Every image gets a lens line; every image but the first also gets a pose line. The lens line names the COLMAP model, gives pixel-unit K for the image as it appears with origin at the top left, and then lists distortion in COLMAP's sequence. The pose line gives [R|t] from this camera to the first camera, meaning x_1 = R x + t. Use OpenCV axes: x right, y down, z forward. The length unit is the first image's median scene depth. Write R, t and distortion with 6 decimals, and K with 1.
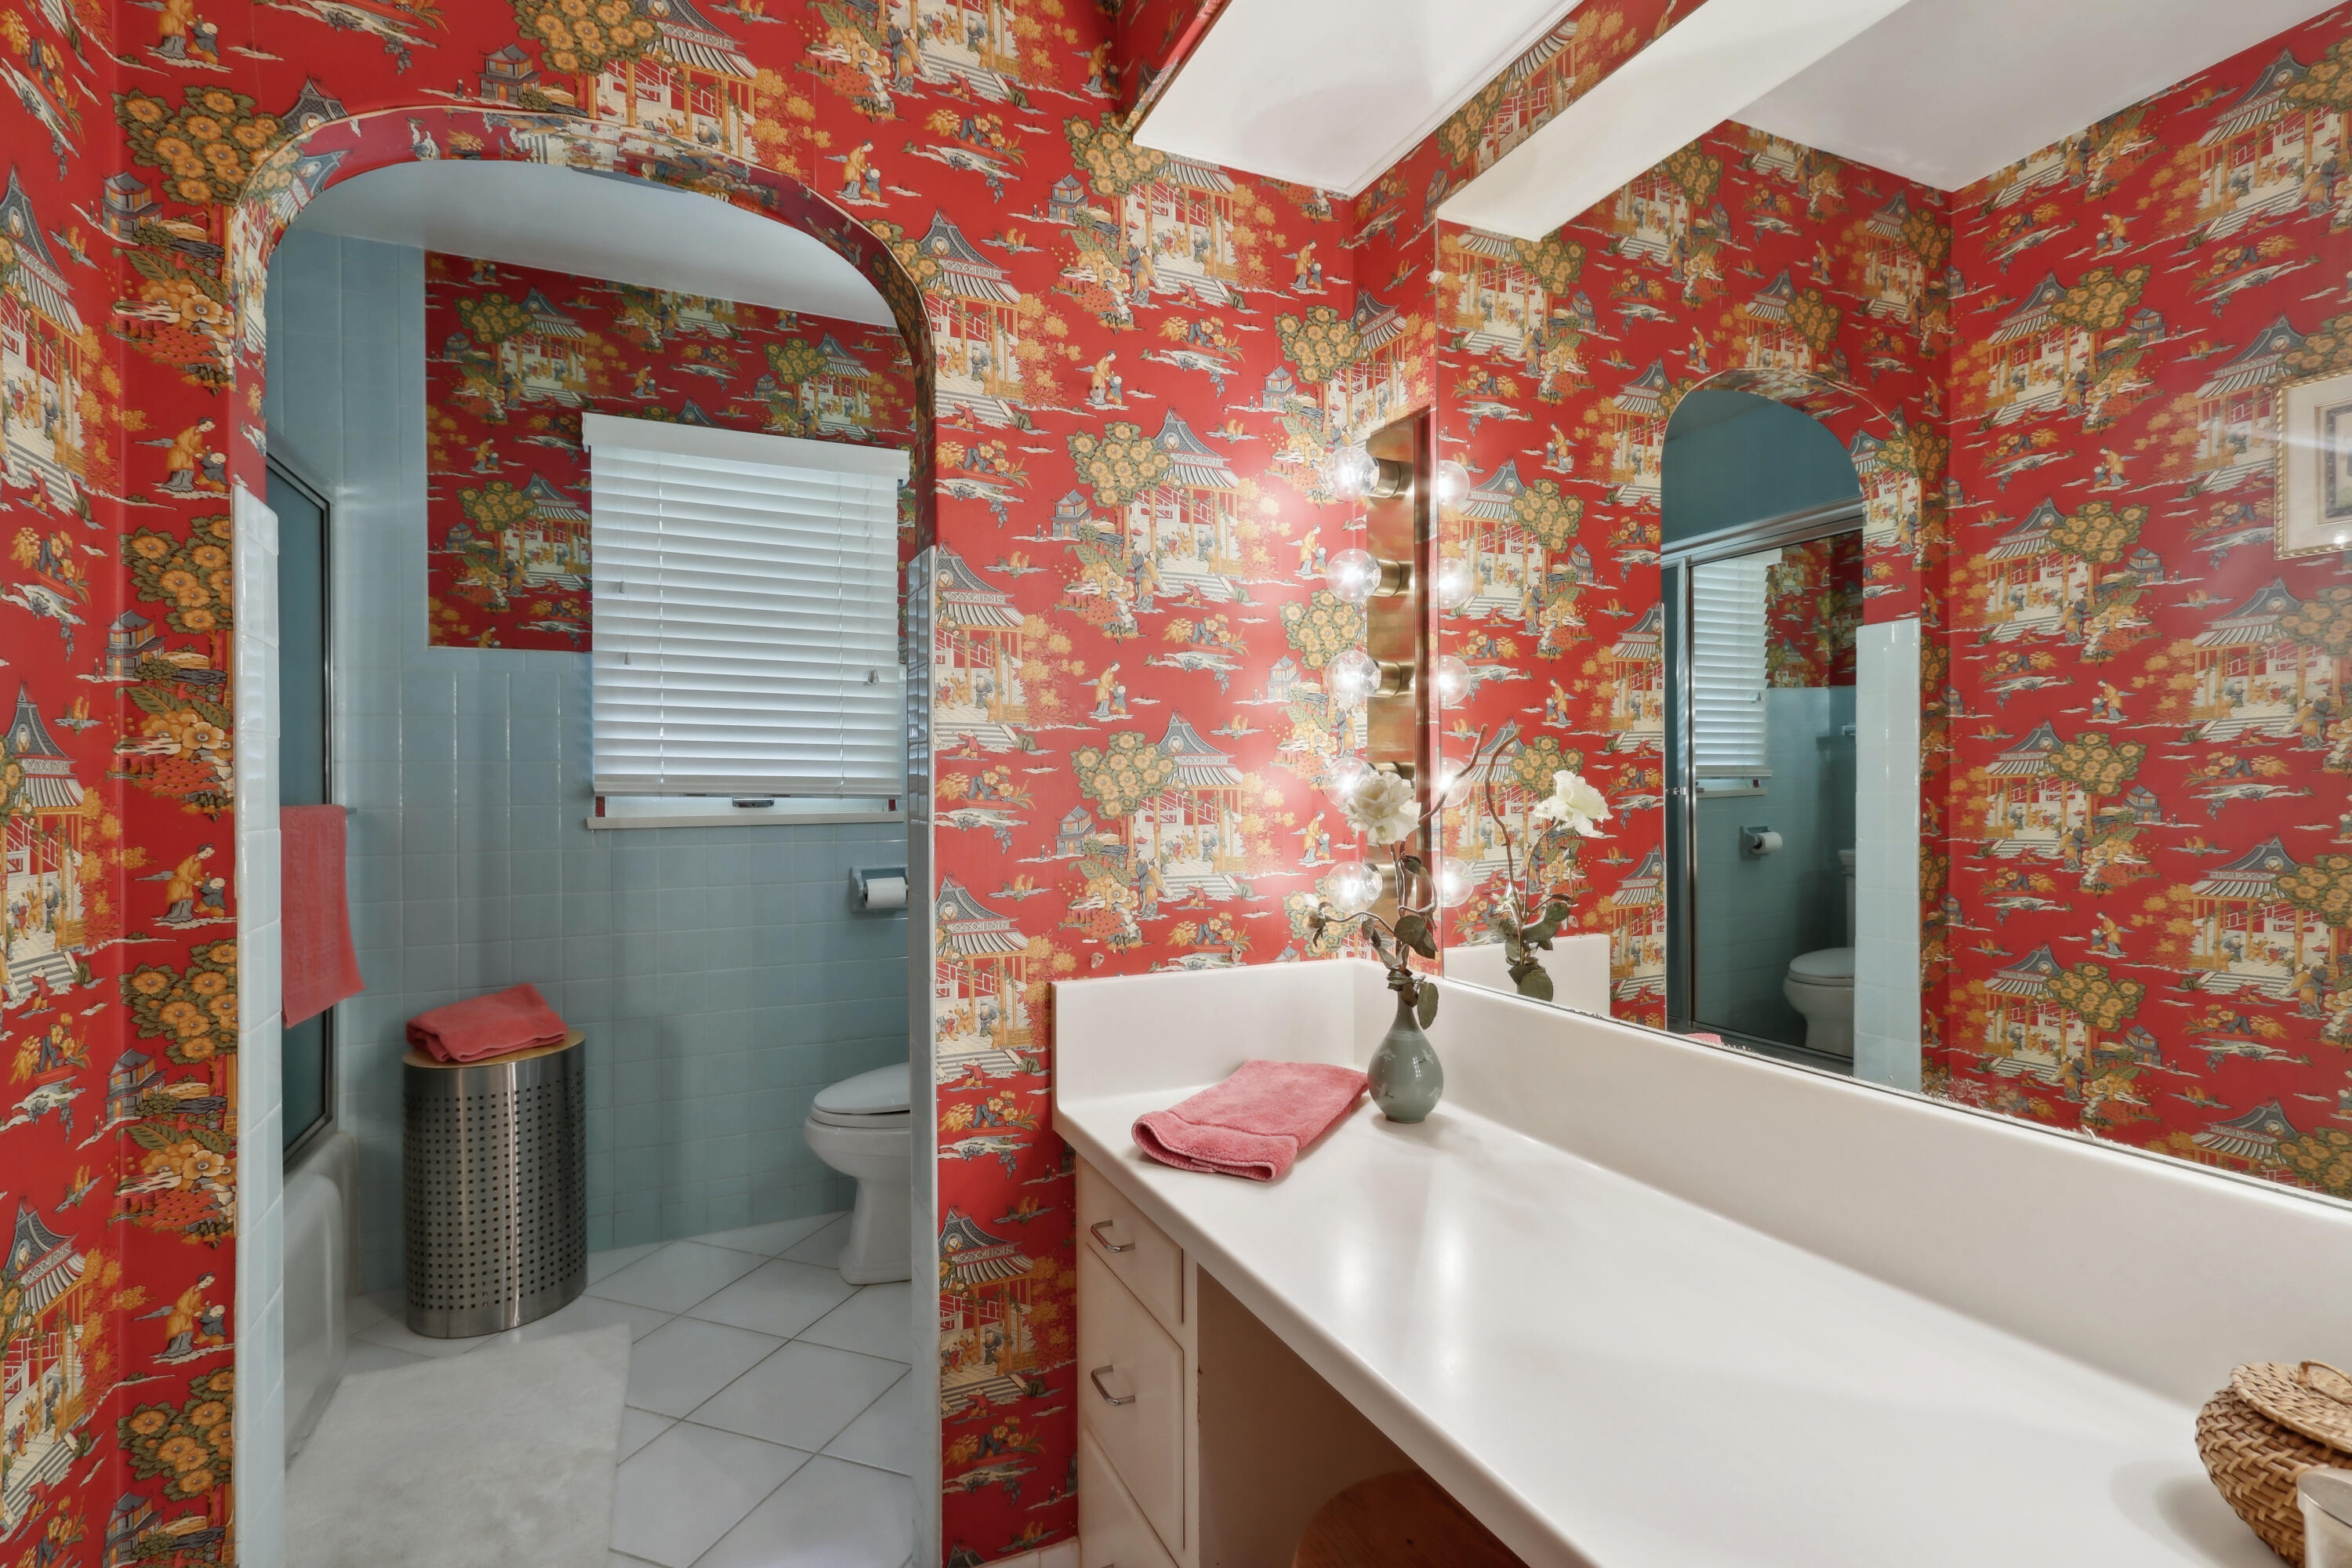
lens RADIAL K [[1085.2, 0, 1183.6], [0, 1085.2, 789.0], [0, 0, 1]] dist [-0.023065, 0.000154]
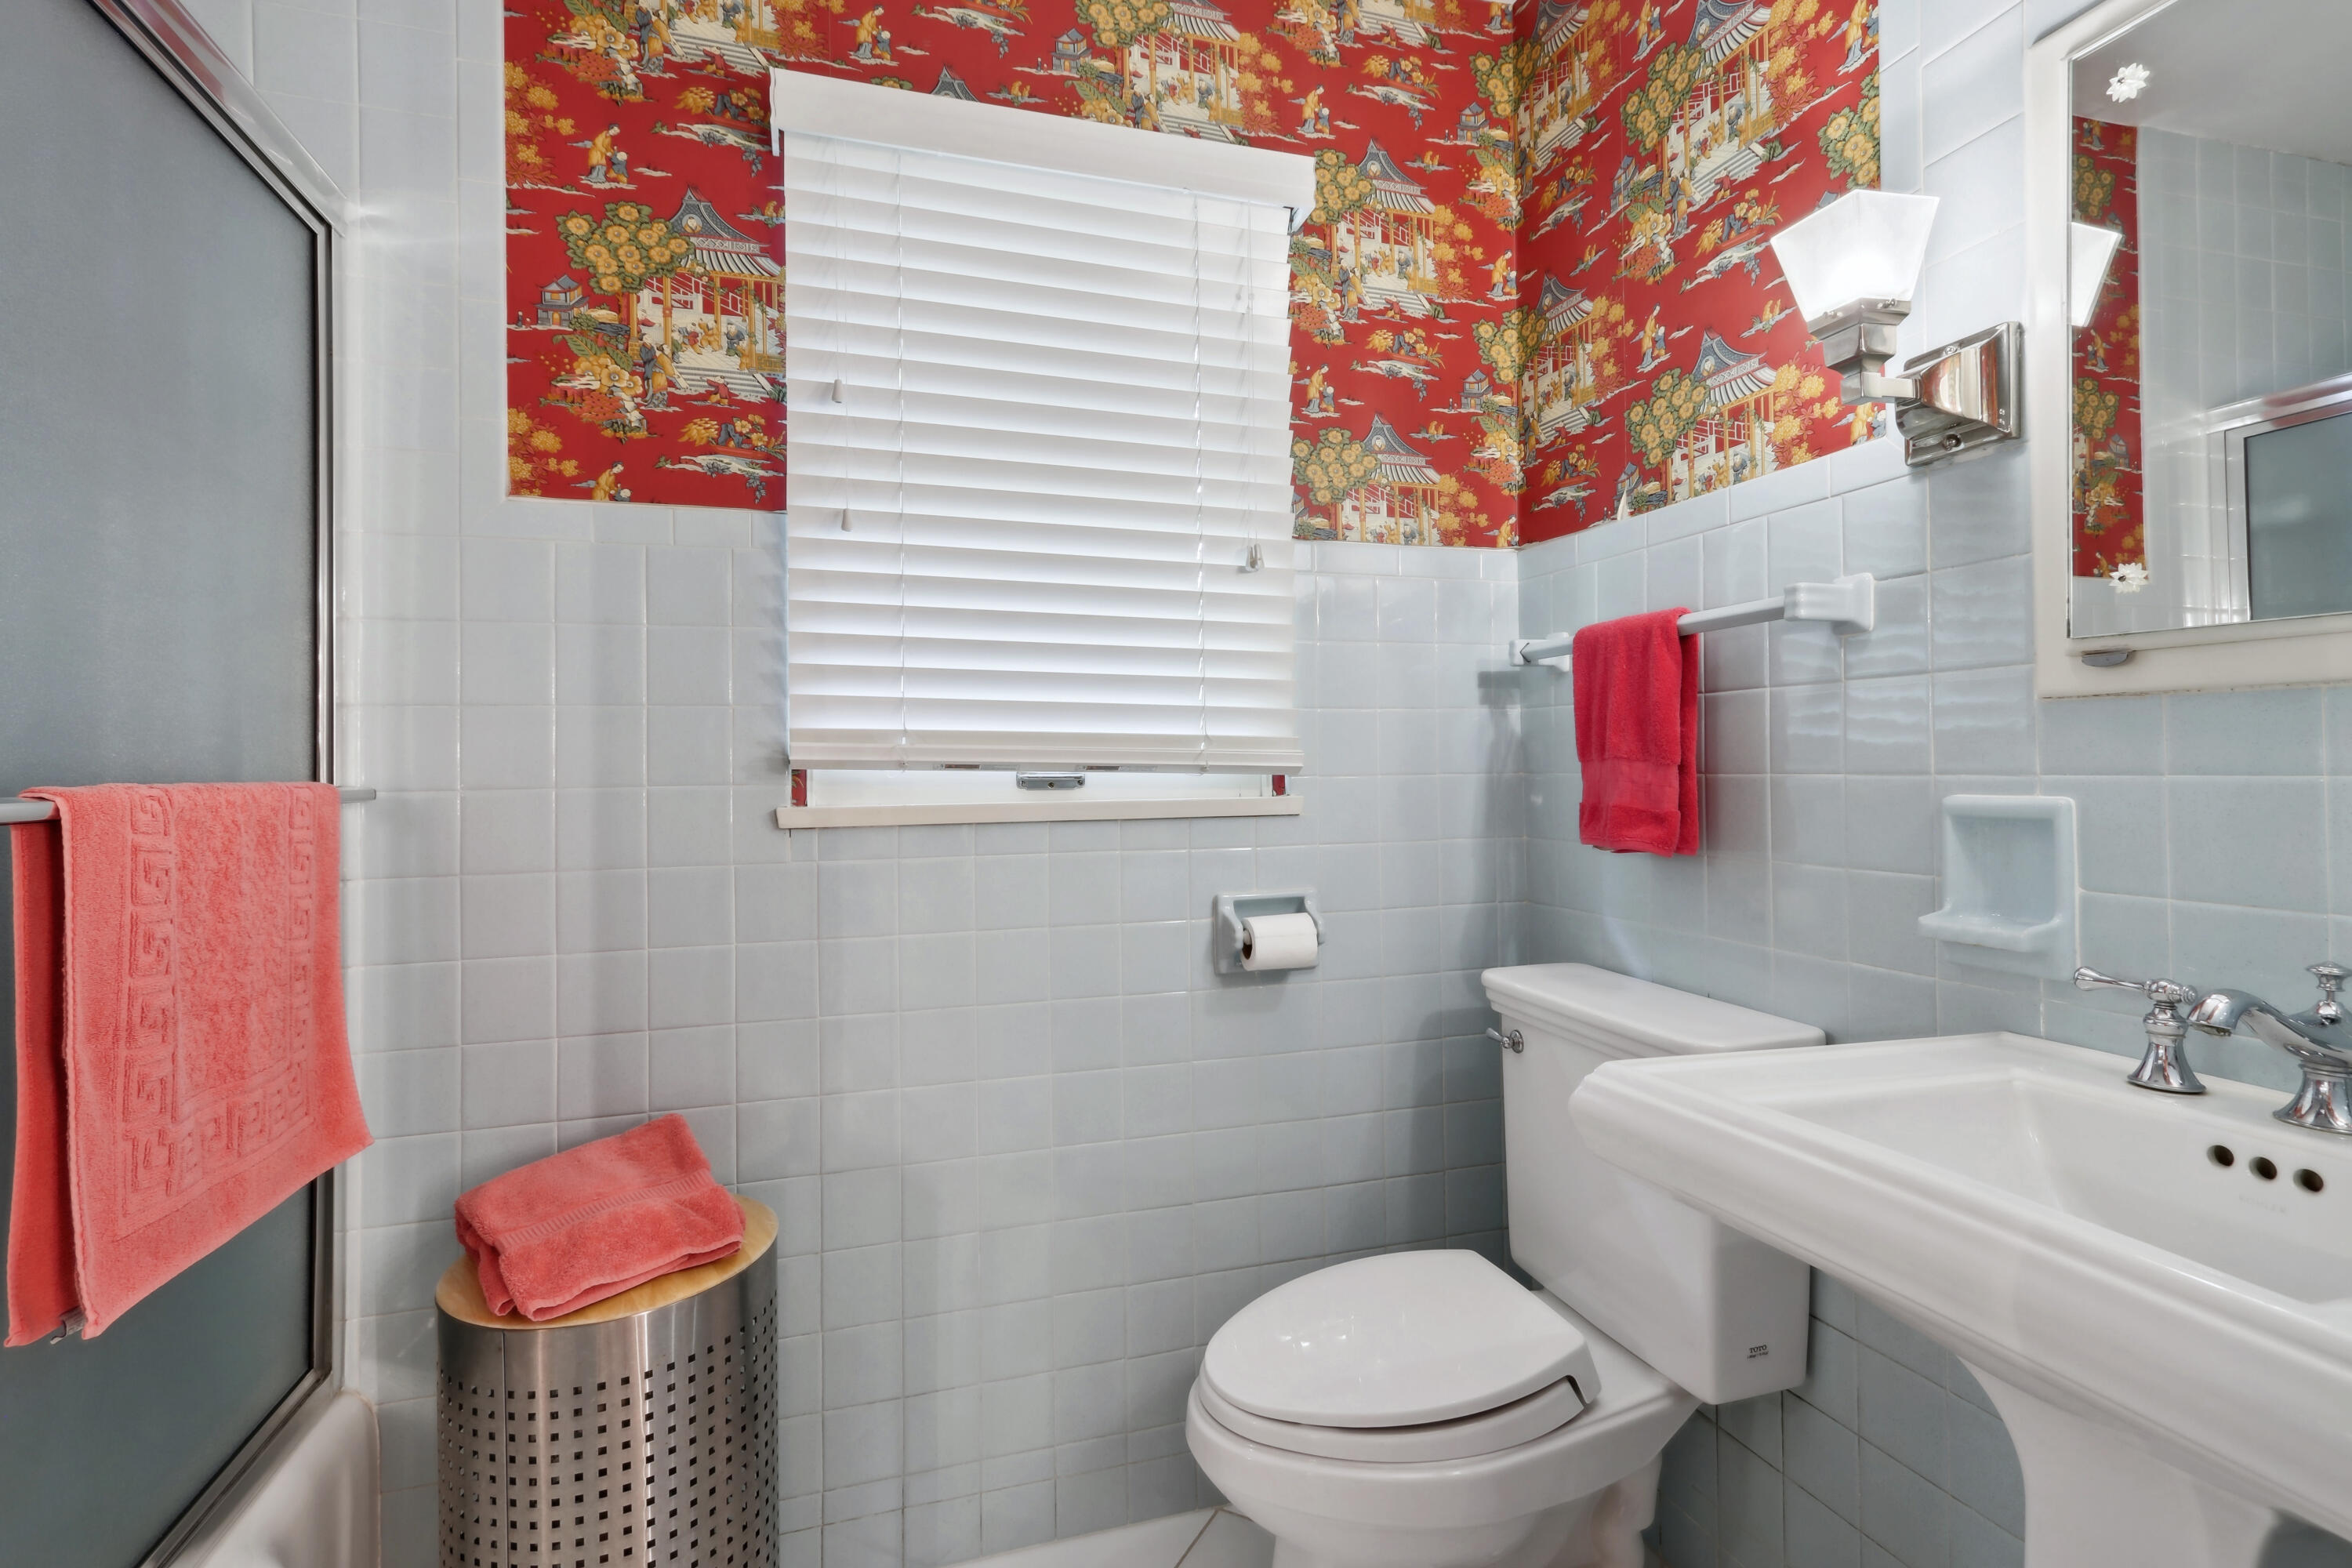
lens RADIAL K [[1085.2, 0, 1173.3], [0, 1085.2, 774.0], [0, 0, 1]] dist [-0.023065, 0.000154]
pose [[0.988834, -0.000219, -0.149018, -0.271618], [0.001060, 0.999984, 0.005559, 0.006271], [0.149014, -0.005655, 0.988819, 0.483085]]
